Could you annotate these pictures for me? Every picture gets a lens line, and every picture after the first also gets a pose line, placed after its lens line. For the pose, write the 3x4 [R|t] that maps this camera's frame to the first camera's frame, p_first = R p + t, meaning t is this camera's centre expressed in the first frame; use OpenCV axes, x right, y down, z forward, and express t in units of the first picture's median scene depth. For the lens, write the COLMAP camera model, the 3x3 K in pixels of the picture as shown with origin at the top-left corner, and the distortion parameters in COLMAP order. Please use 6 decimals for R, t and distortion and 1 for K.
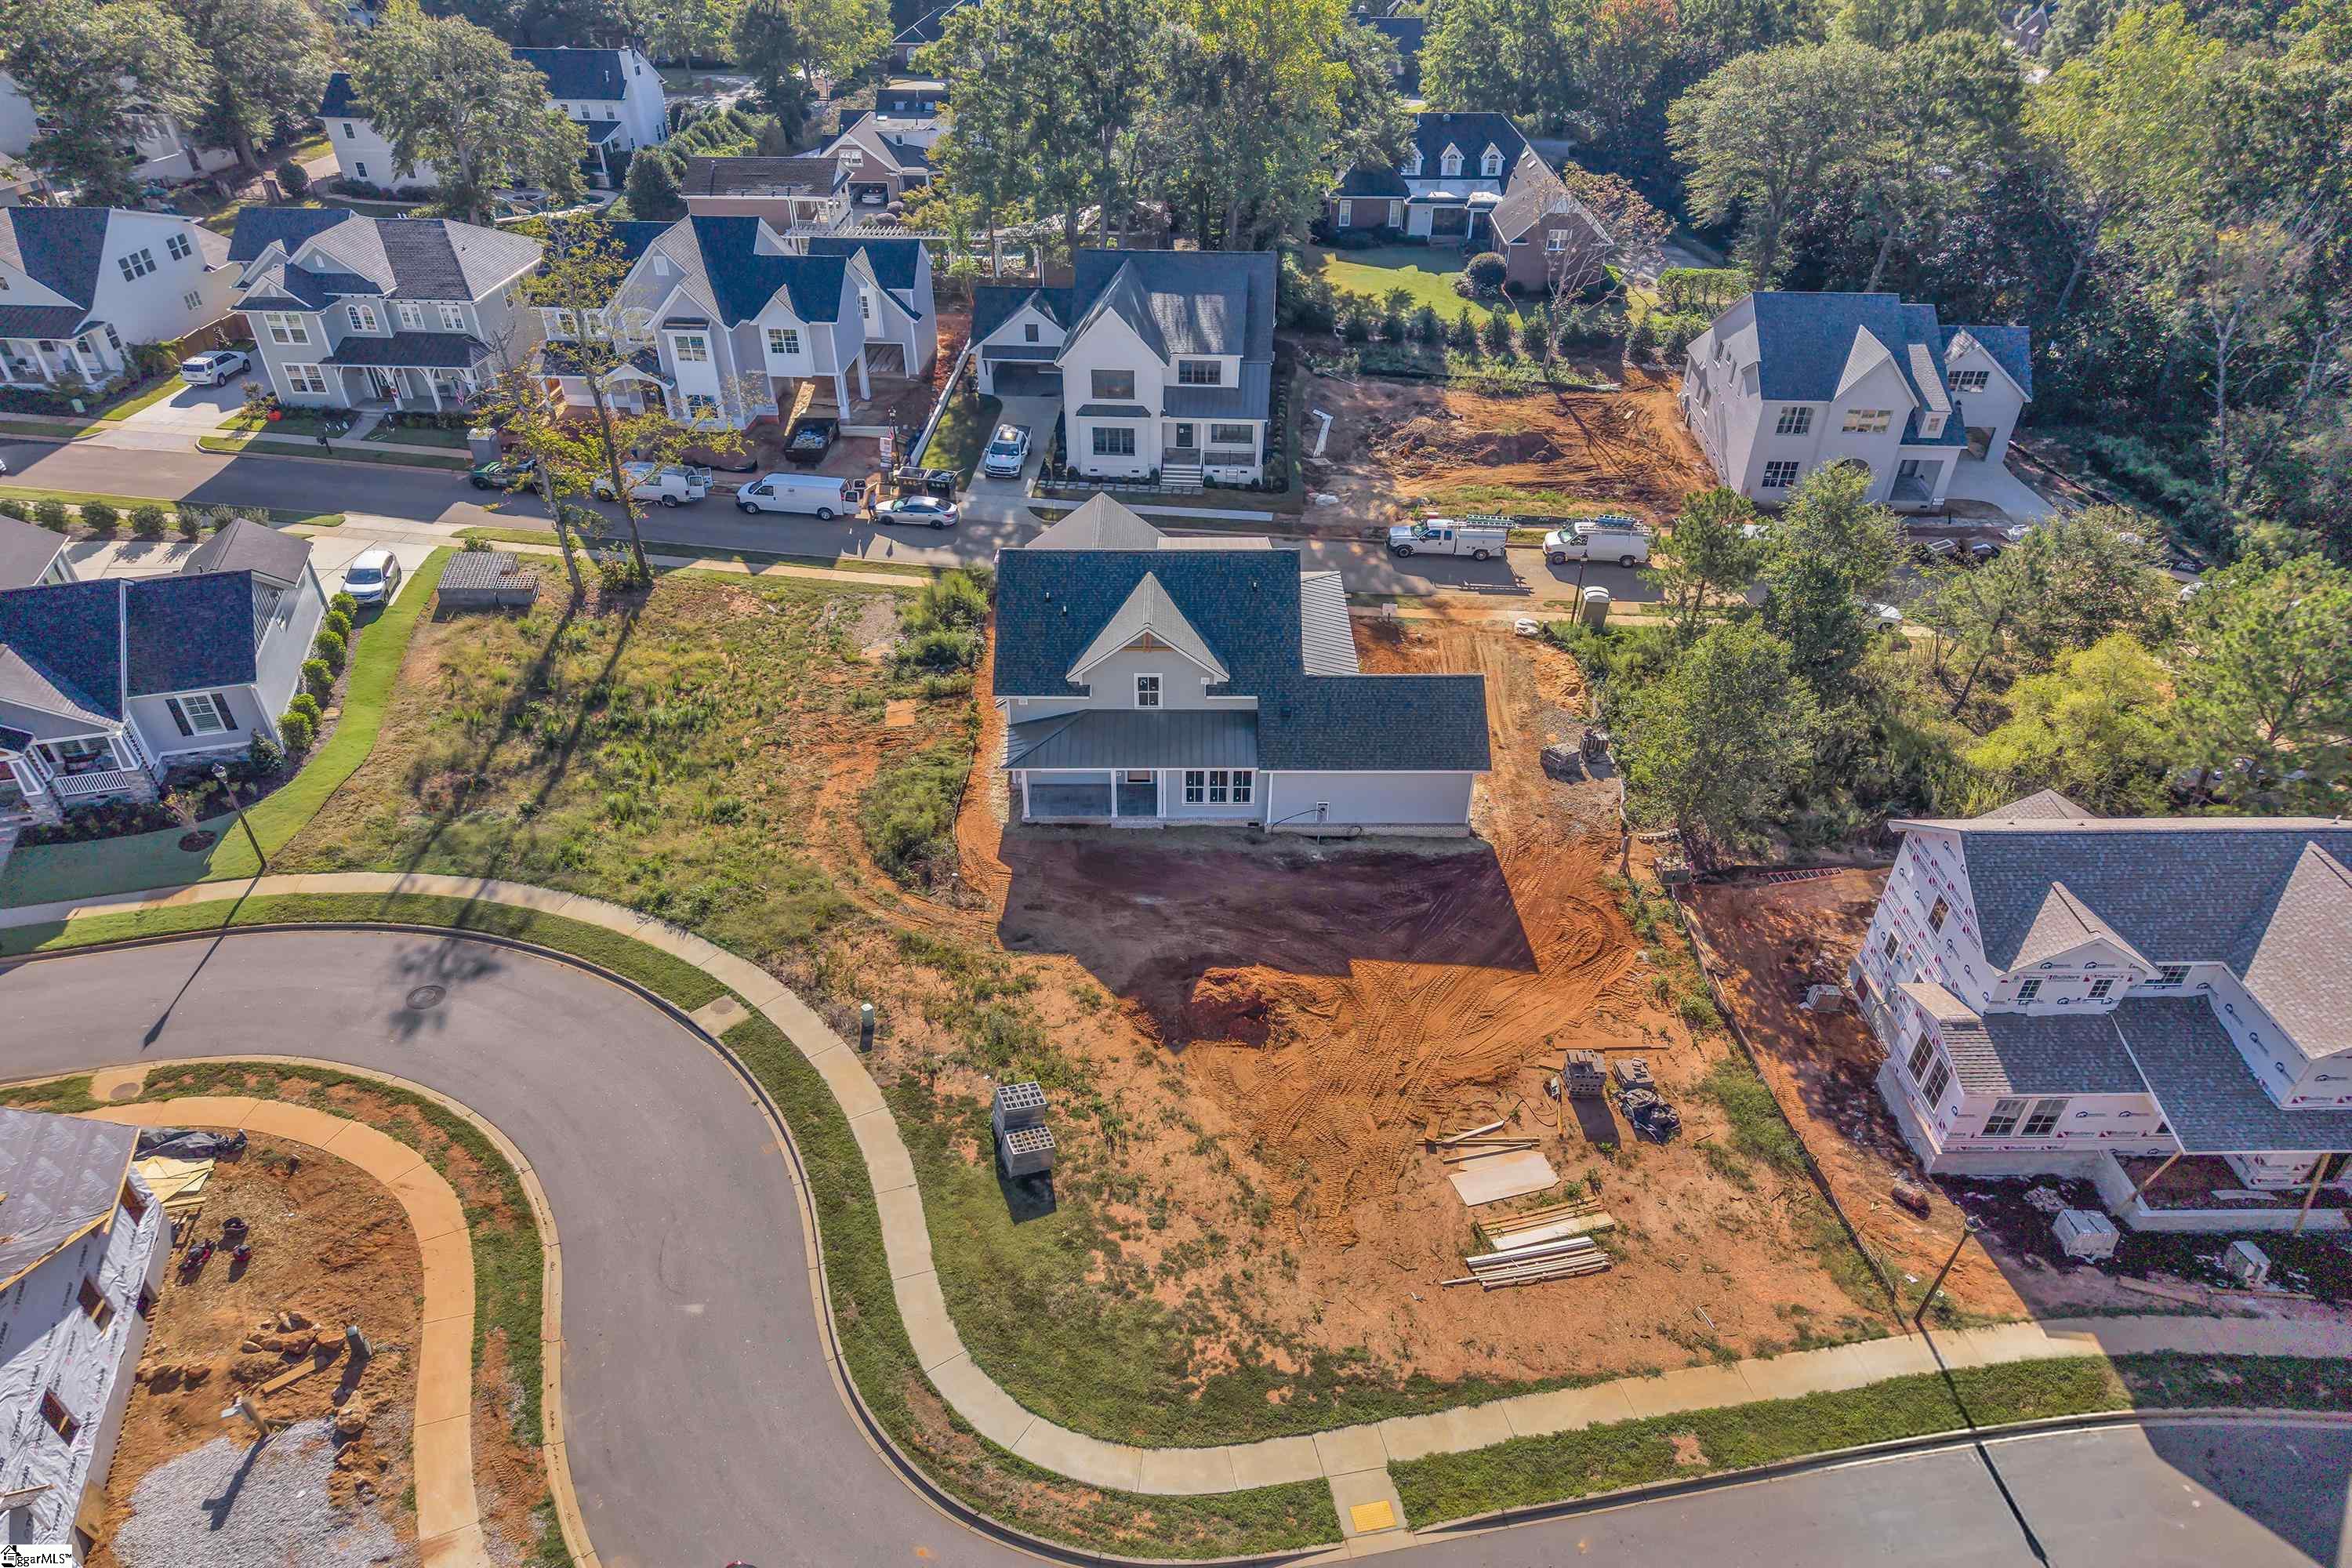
lens RADIAL K [[1617.1, 0, 1176.0], [0, 1617.1, 791.3], [0, 0, 1]] dist [0.008355, -0.011383]
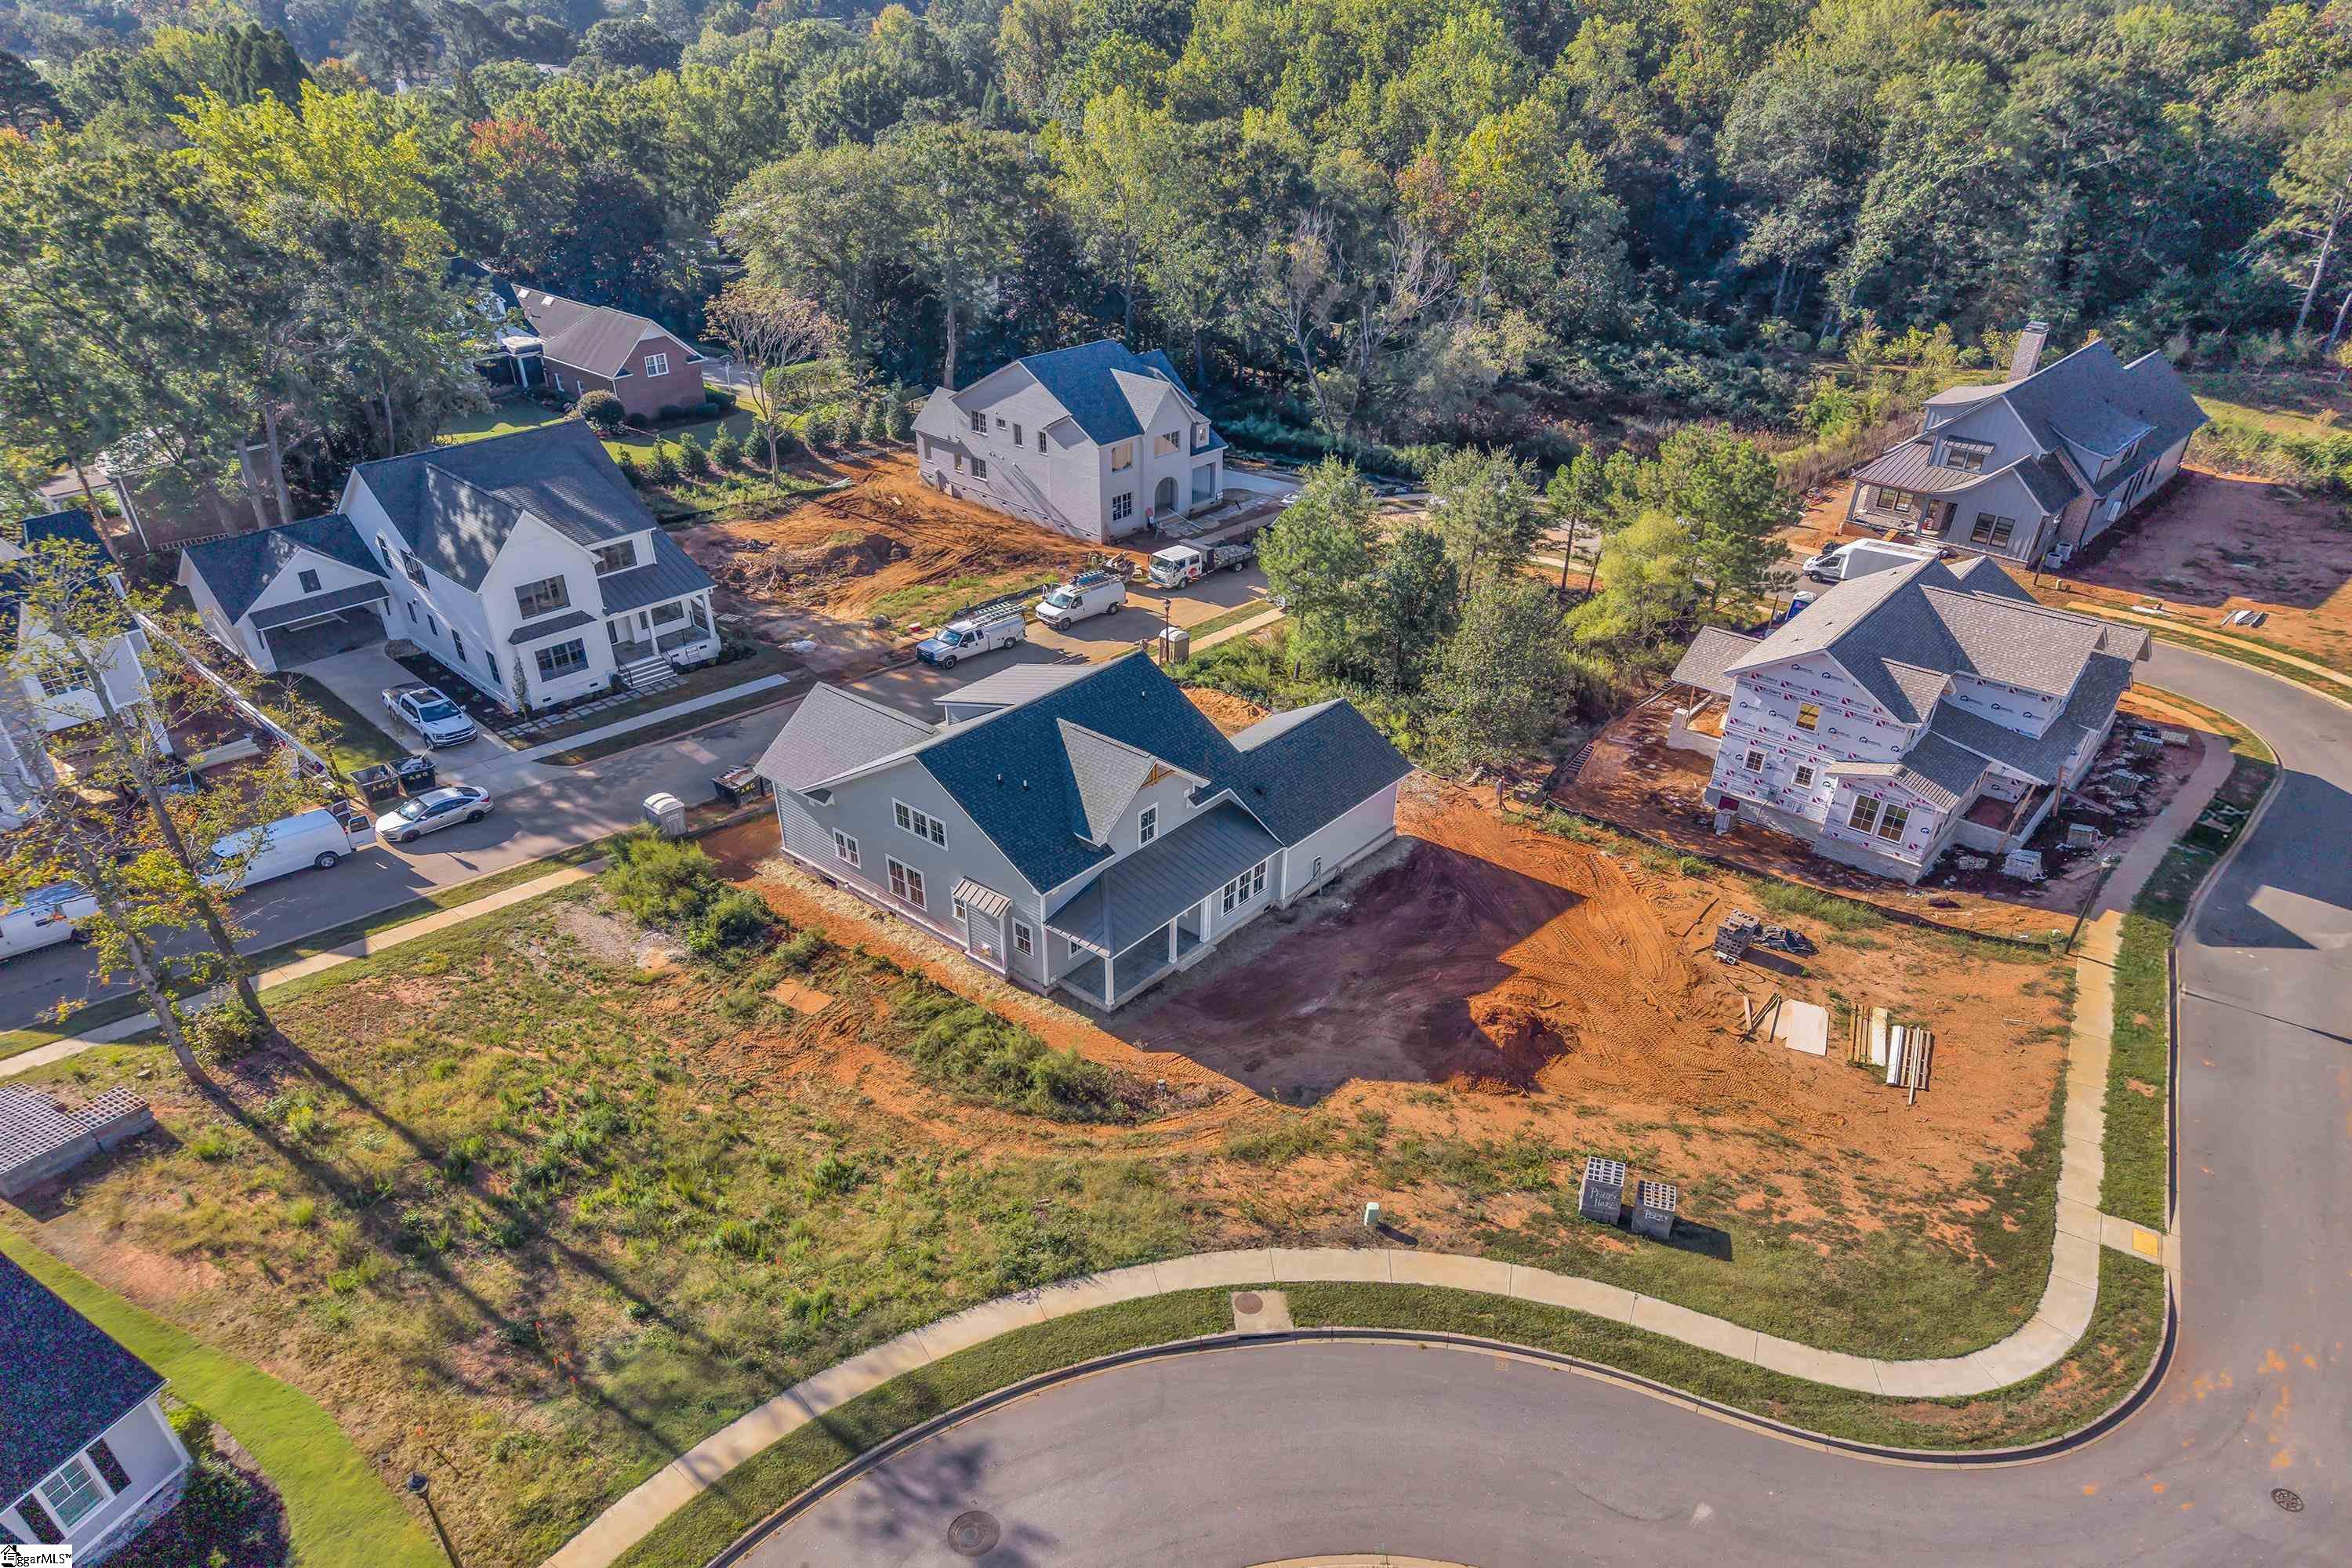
lens RADIAL K [[1617.1, 0, 1175.5], [0, 1617.1, 775.4], [0, 0, 1]] dist [0.008355, -0.011383]
pose [[0.653973, -0.353111, 0.669053, -0.752075], [0.400685, 0.911825, 0.089586, -0.200521], [-0.641693, 0.209493, 0.737796, 0.348155]]
